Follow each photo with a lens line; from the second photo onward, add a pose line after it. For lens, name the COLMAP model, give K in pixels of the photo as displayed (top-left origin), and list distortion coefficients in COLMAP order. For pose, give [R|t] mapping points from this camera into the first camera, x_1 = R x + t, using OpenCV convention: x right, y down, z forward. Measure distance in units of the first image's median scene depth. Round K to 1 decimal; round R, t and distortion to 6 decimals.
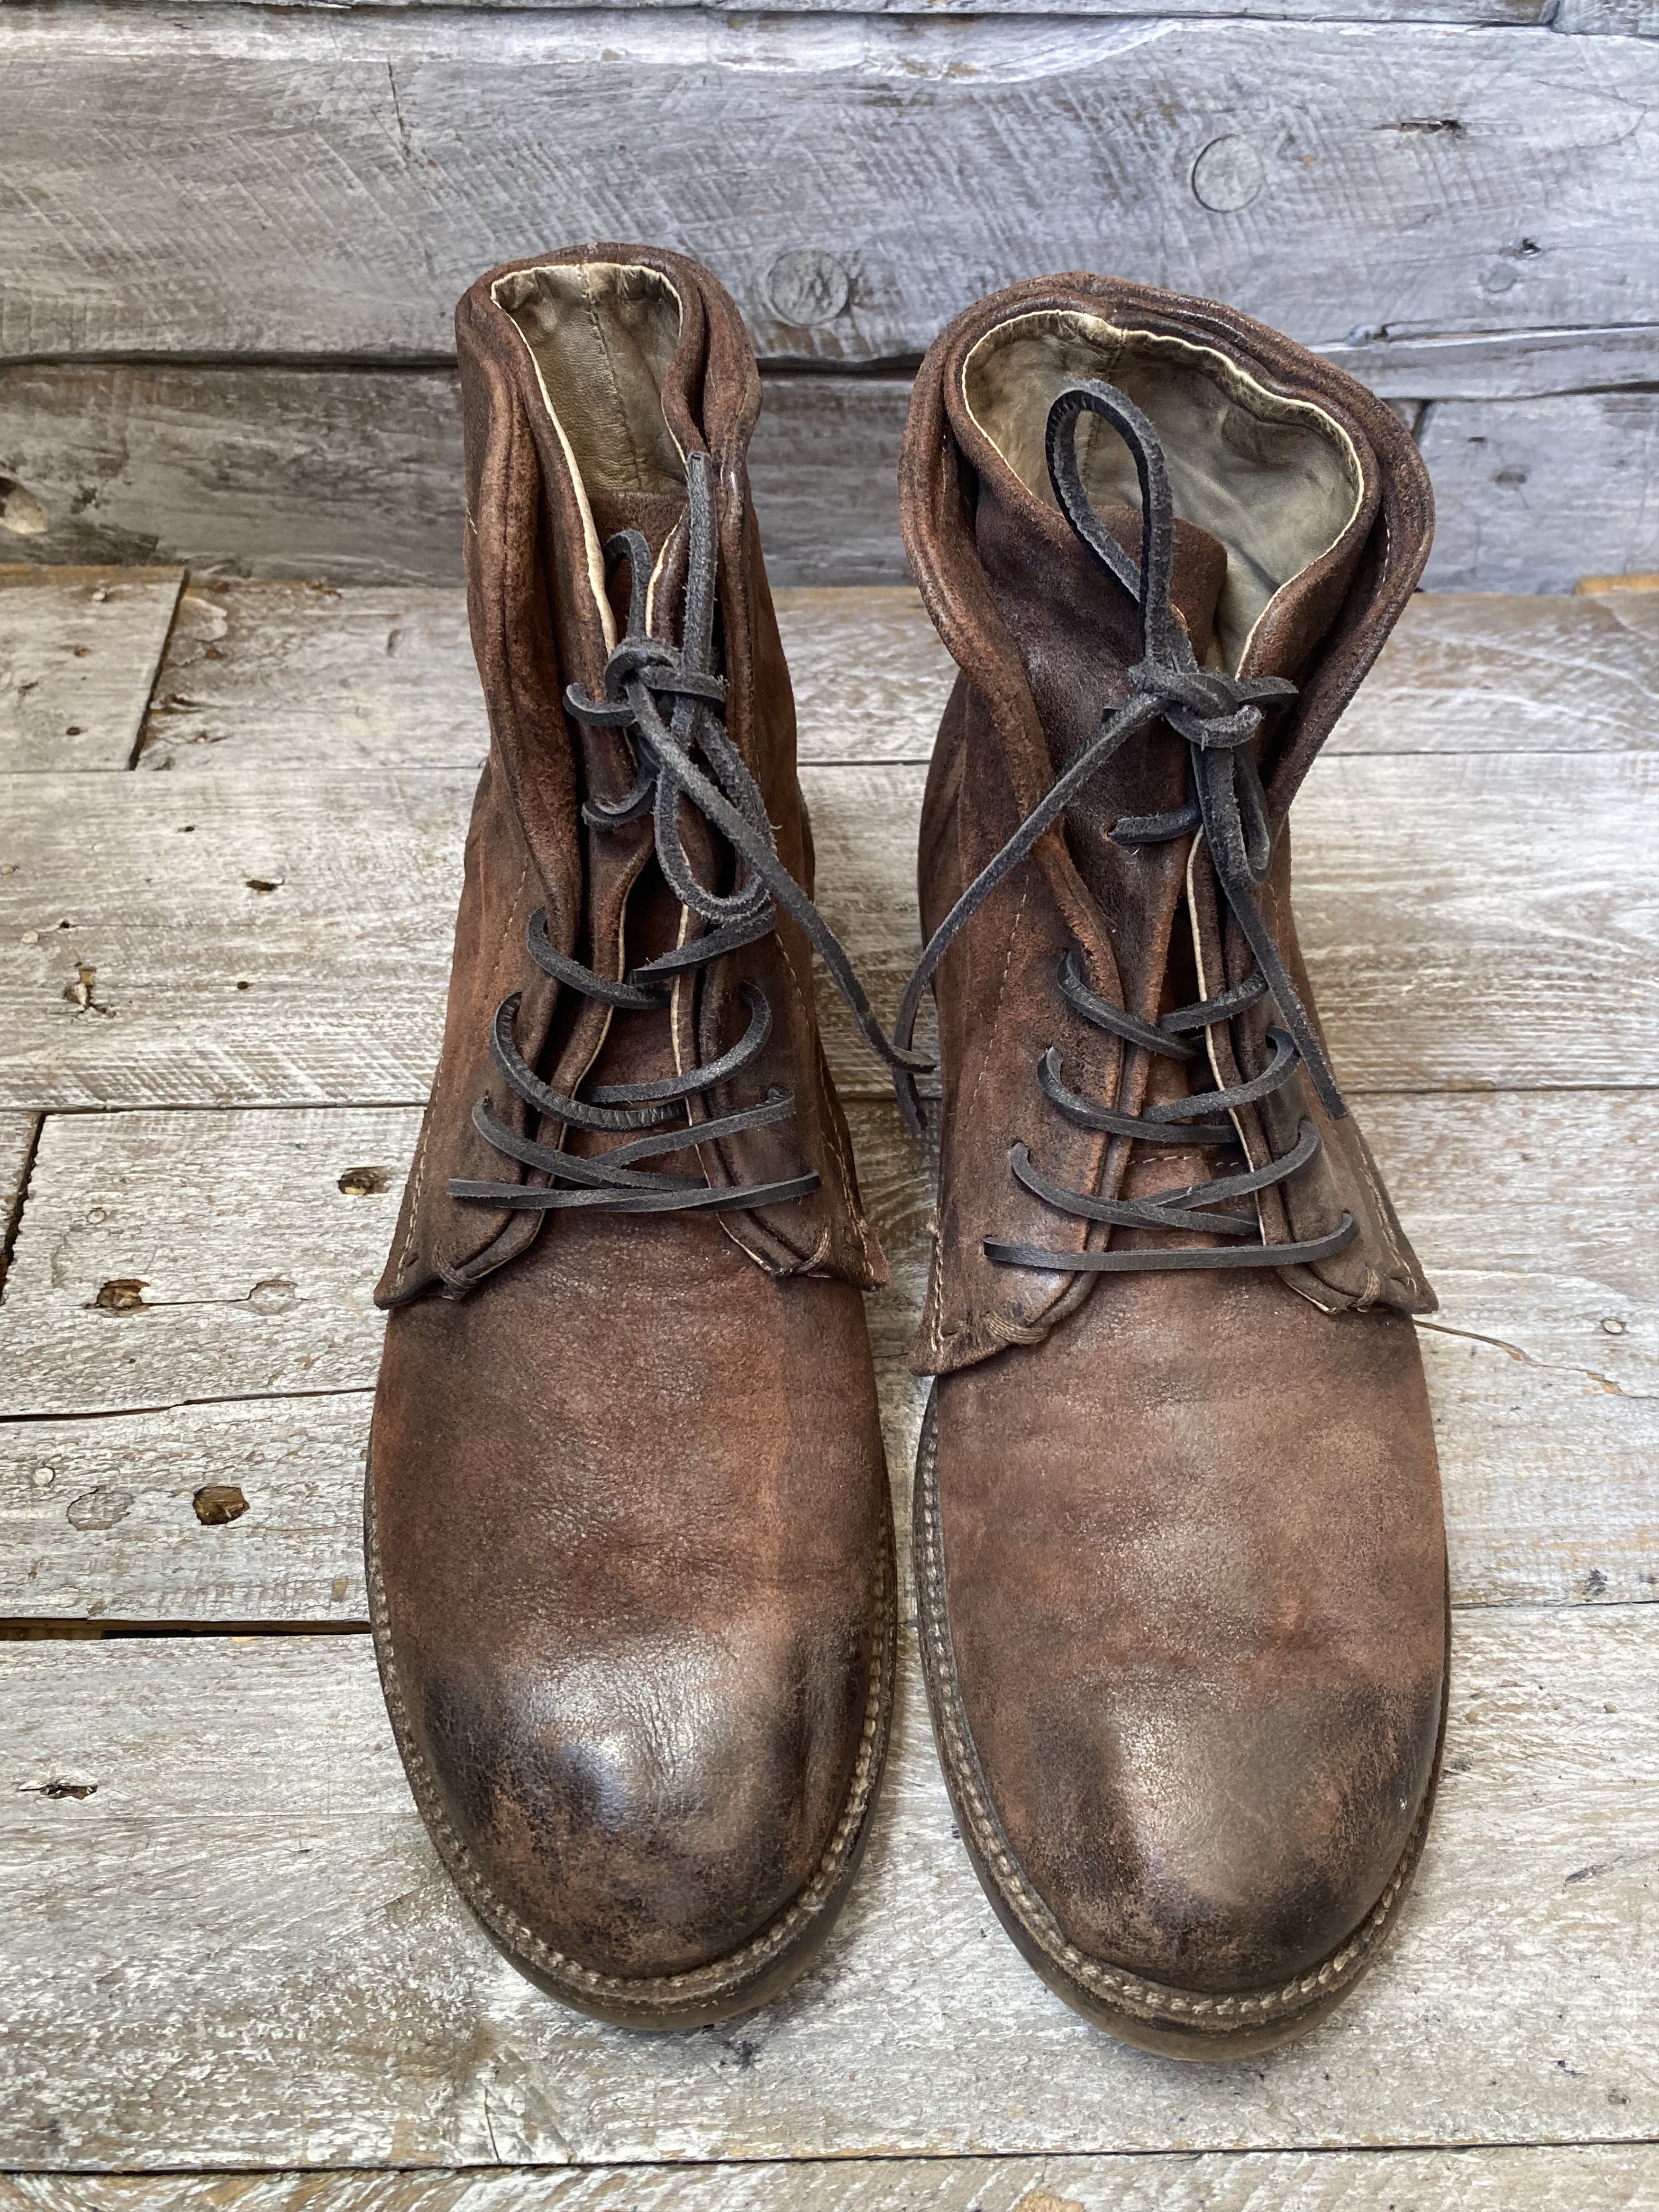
lens RADIAL K [[1688.3, 0, 853.7], [0, 1688.3, 1064.8], [0, 0, 1]] dist [-0.001042, 0.011212]
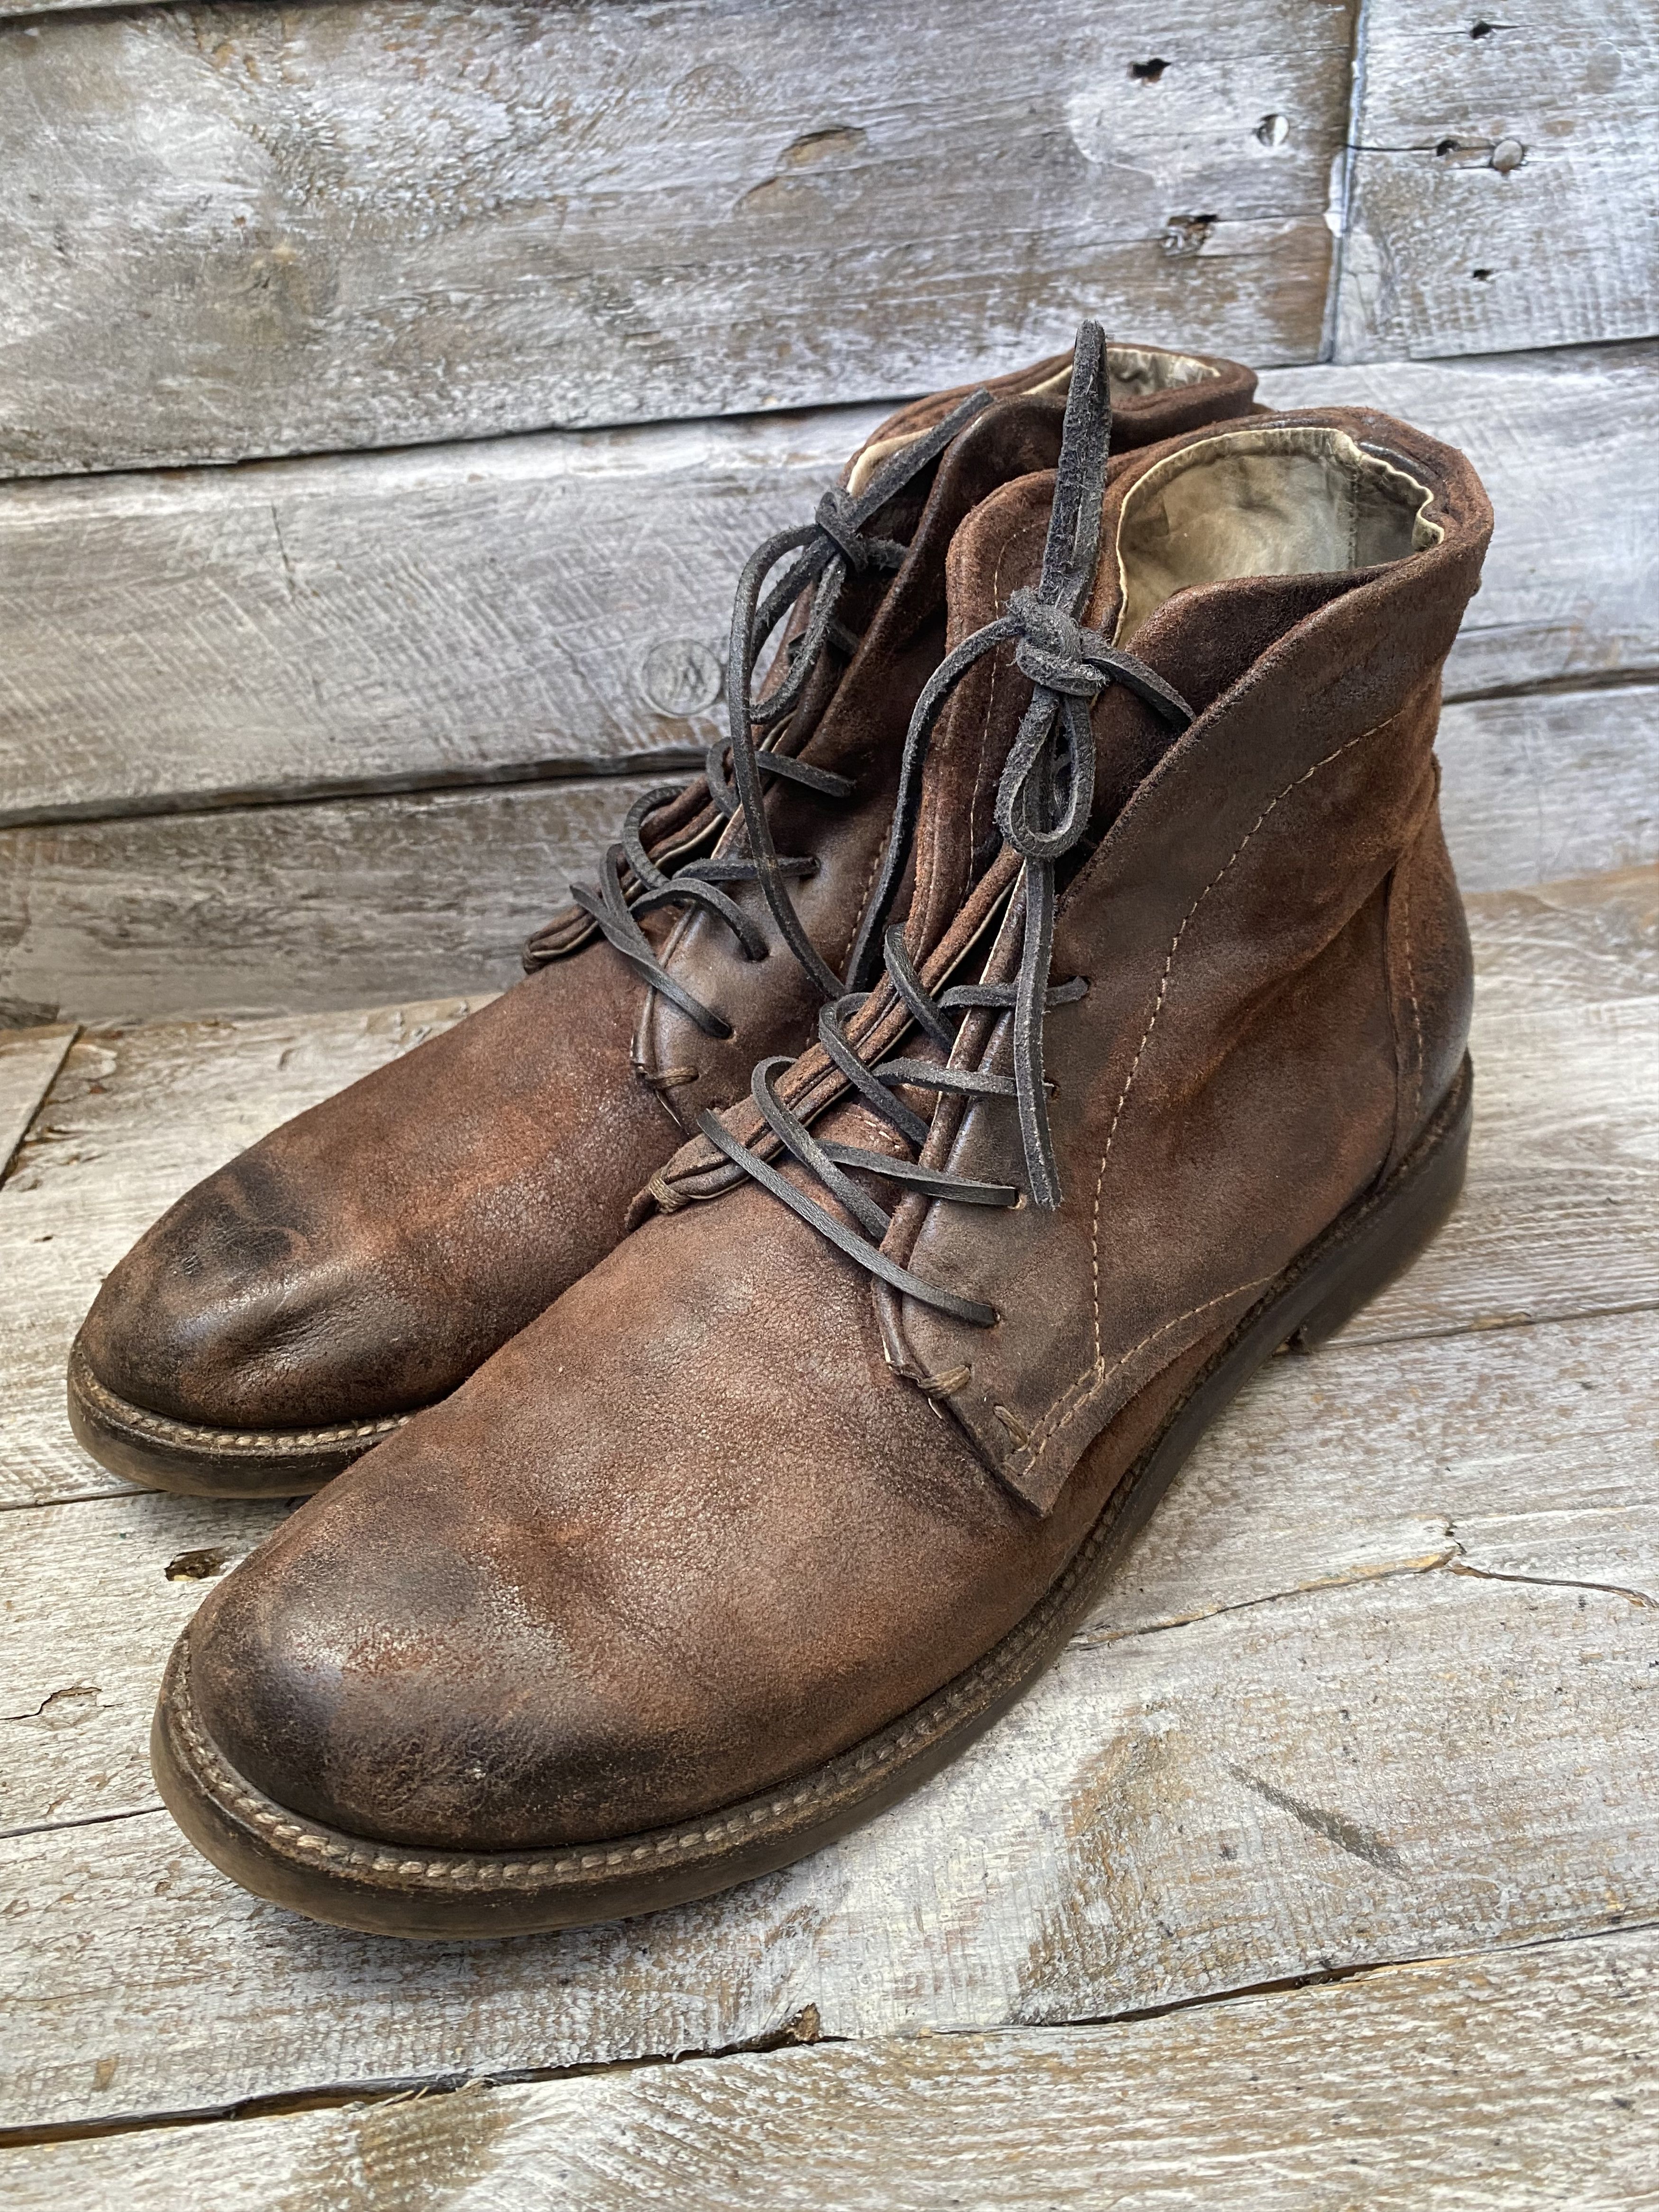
lens RADIAL K [[1690.0, 0, 831.1], [0, 1690.0, 1087.9], [0, 0, 1]] dist [-0.007254, 0.014763]
pose [[0.994588, -0.103893, 0.001054, 0.041390], [0.096277, 0.917773, -0.385257, 0.202391], [0.039058, 0.383274, 0.922809, 0.160189]]
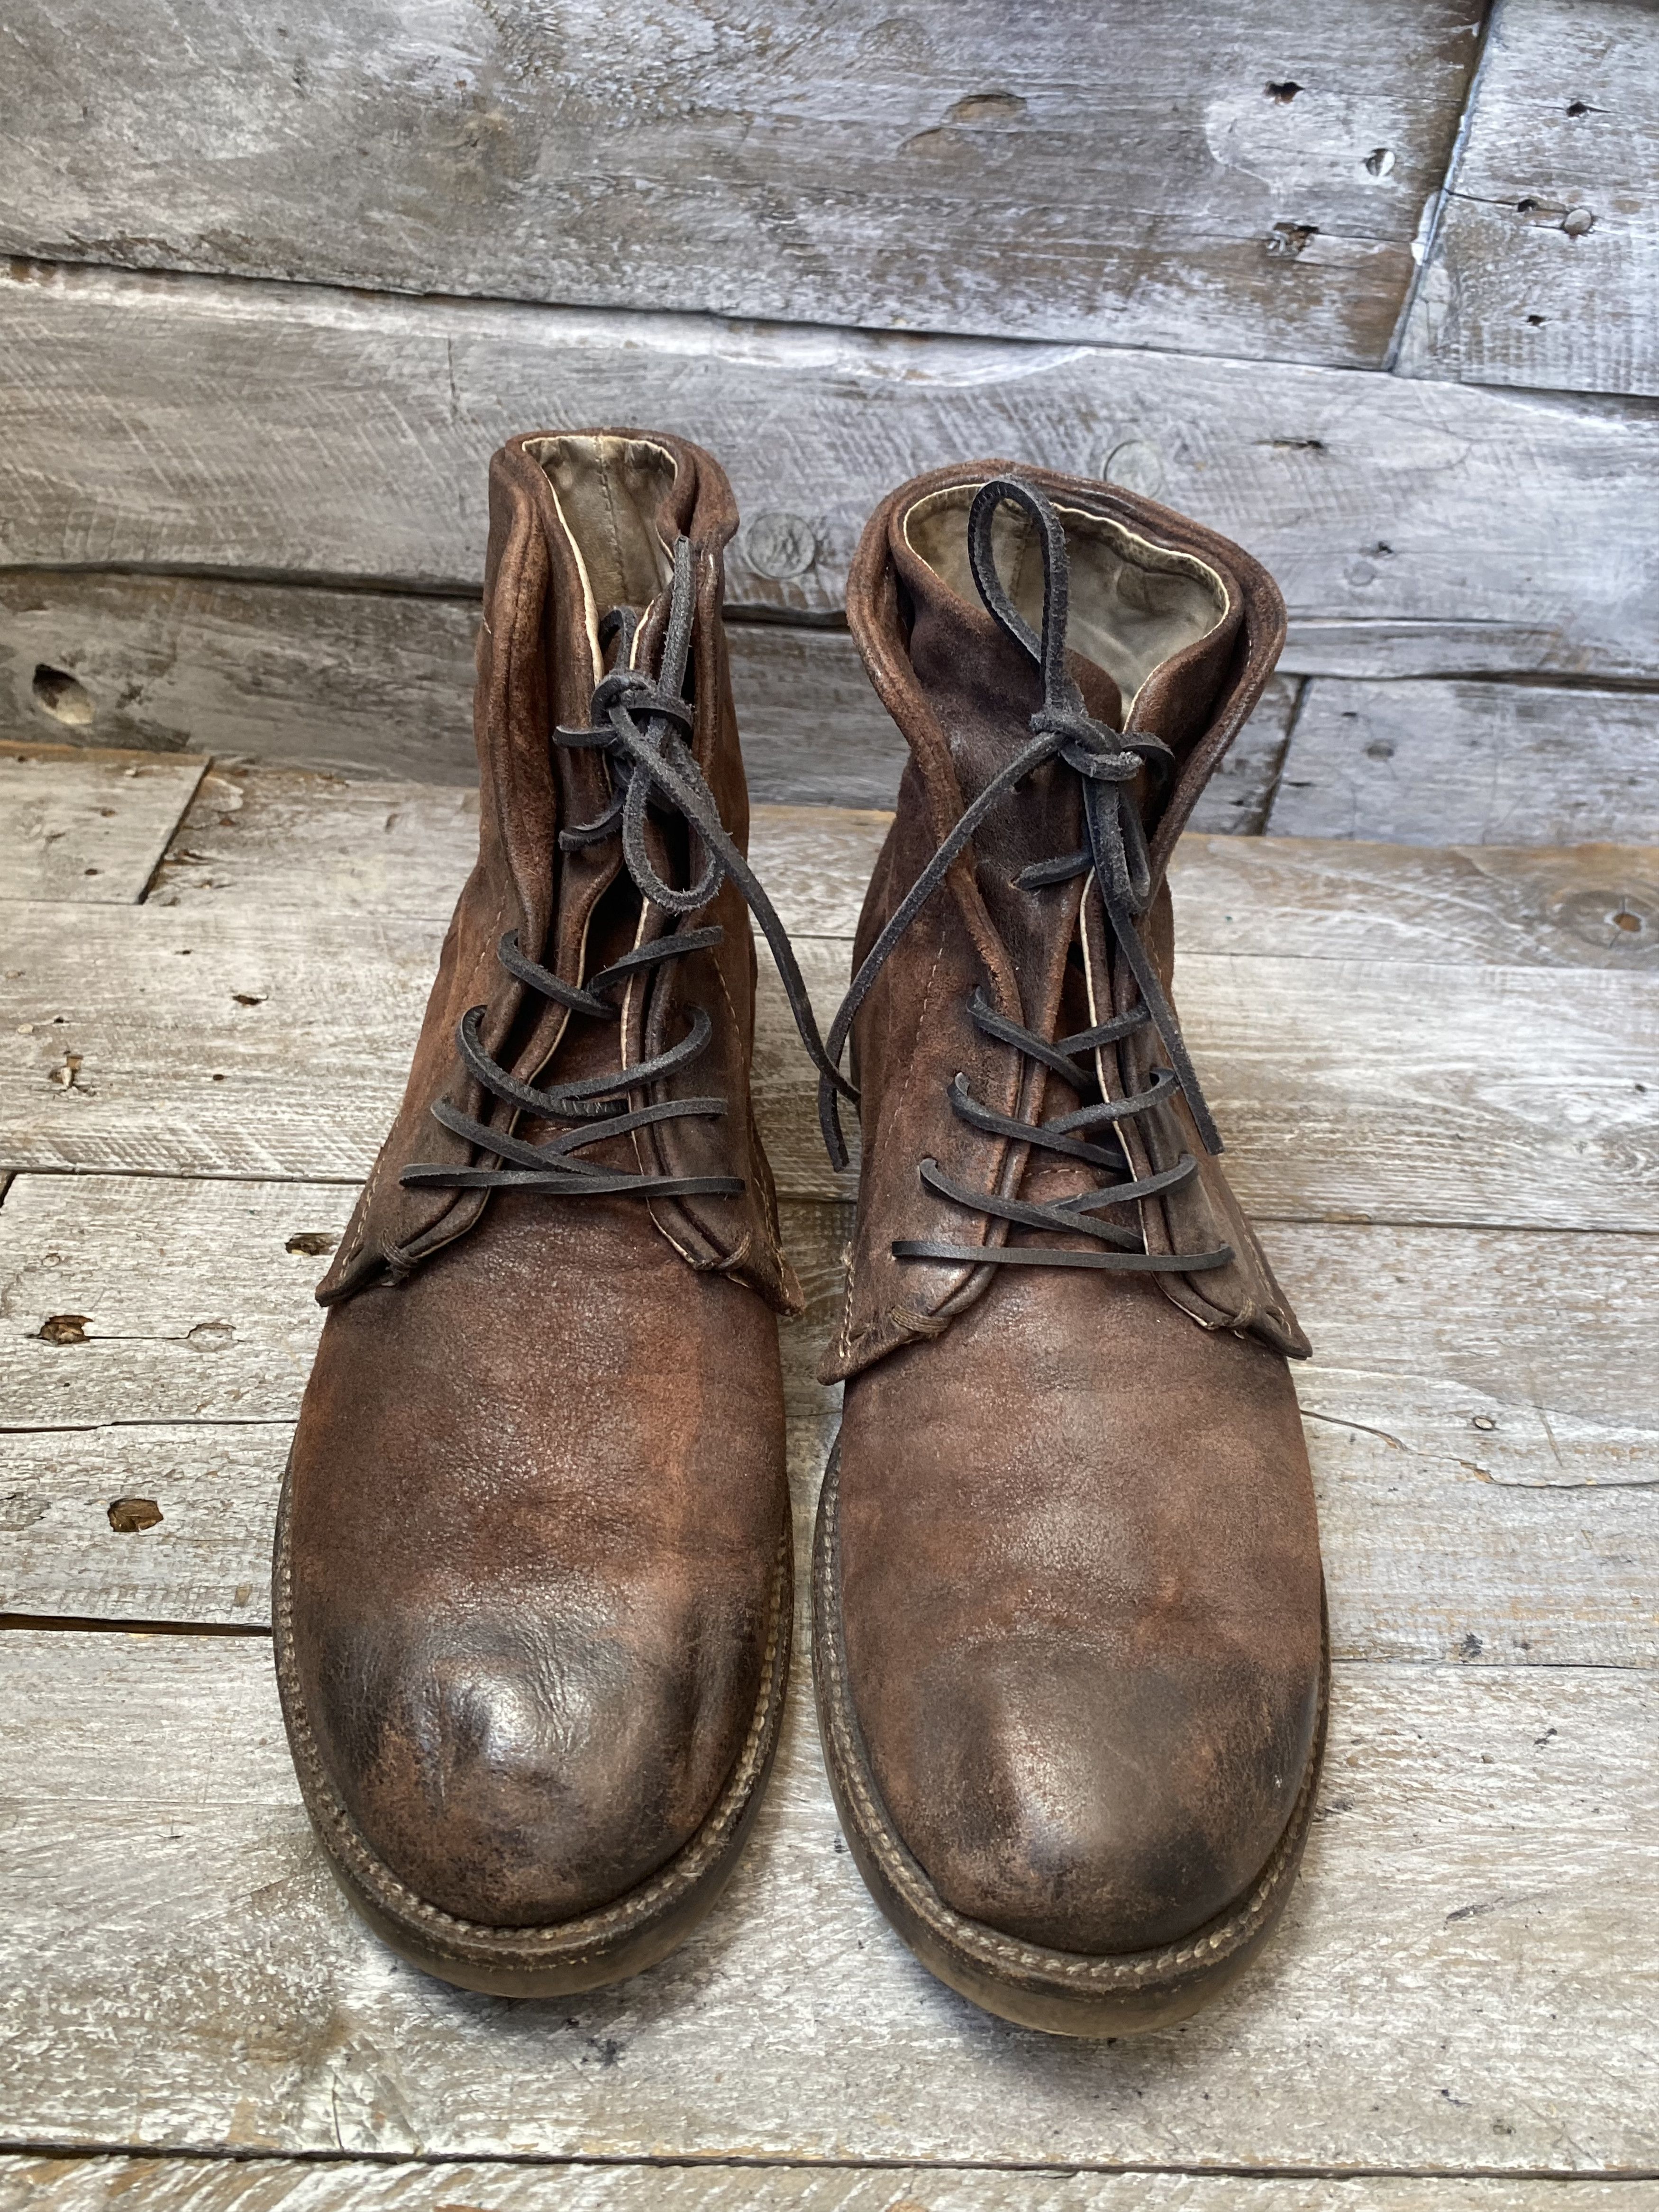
lens RADIAL K [[1680.2, 0, 835.3], [0, 1680.2, 1075.4], [0, 0, 1]] dist [0.000265, 0.011020]
pose [[0.998146, 0.057712, 0.019326, 0.010781], [-0.051205, 0.967940, -0.245907, 0.207916], [-0.032898, 0.244462, 0.969101, -0.055350]]
